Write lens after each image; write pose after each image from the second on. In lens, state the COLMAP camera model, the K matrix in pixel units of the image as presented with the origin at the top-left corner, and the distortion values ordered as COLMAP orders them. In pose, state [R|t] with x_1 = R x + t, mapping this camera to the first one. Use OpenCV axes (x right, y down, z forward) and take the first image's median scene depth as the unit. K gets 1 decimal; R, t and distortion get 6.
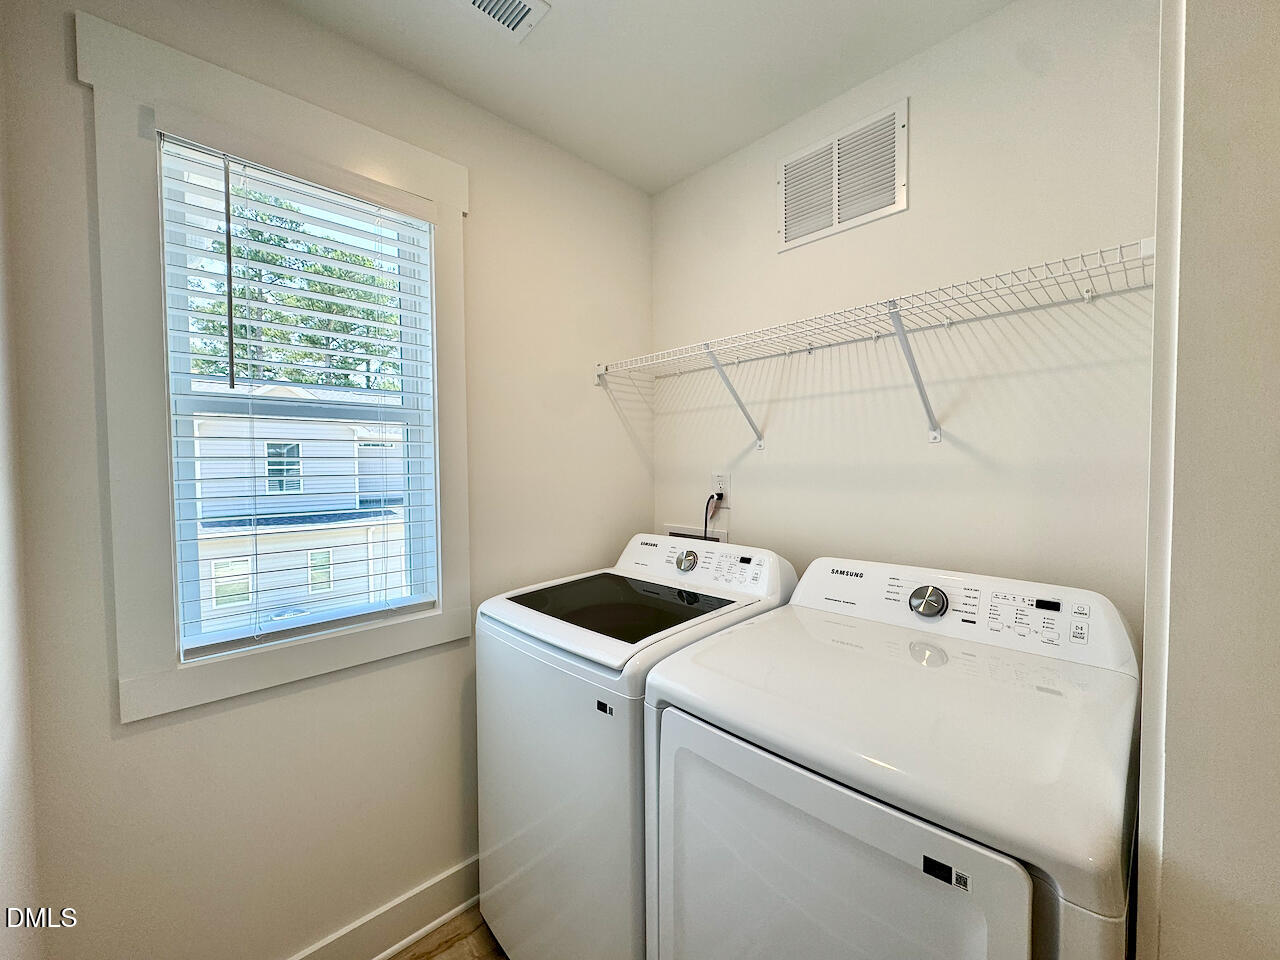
lens RADIAL K [[513.7, 0, 641.6], [0, 513.7, 483.4], [0, 0, 1]] dist [-0.009931, 0.000074]
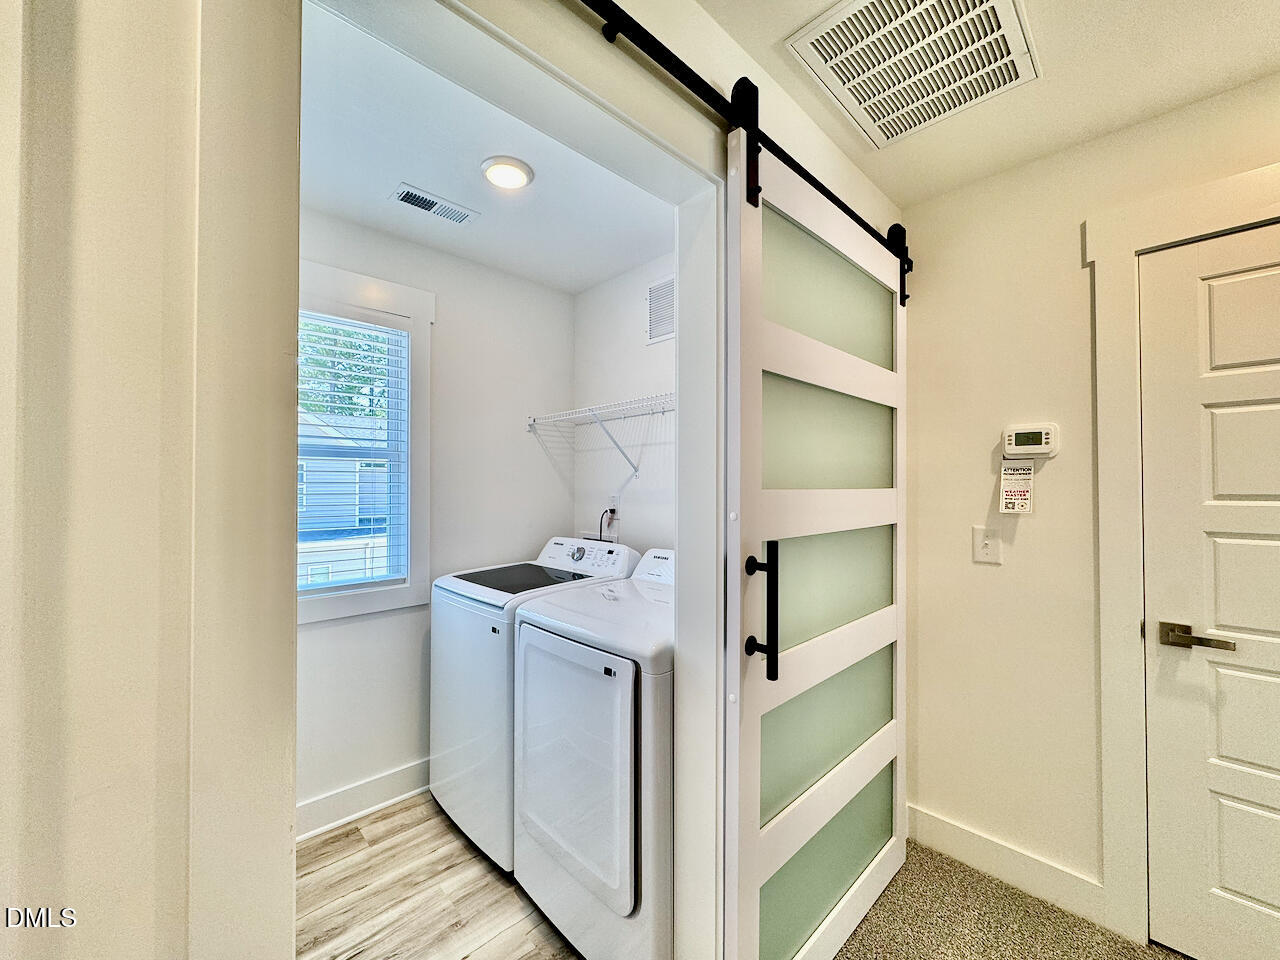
lens RADIAL K [[513.7, 0, 642.0], [0, 513.7, 481.9], [0, 0, 1]] dist [-0.009931, 0.000074]
pose [[0.999978, 0.006620, -0.000723, 0.261023], [-0.006646, 0.998957, -0.045167, 0.009695], [0.000423, 0.045171, 0.998979, -0.462920]]
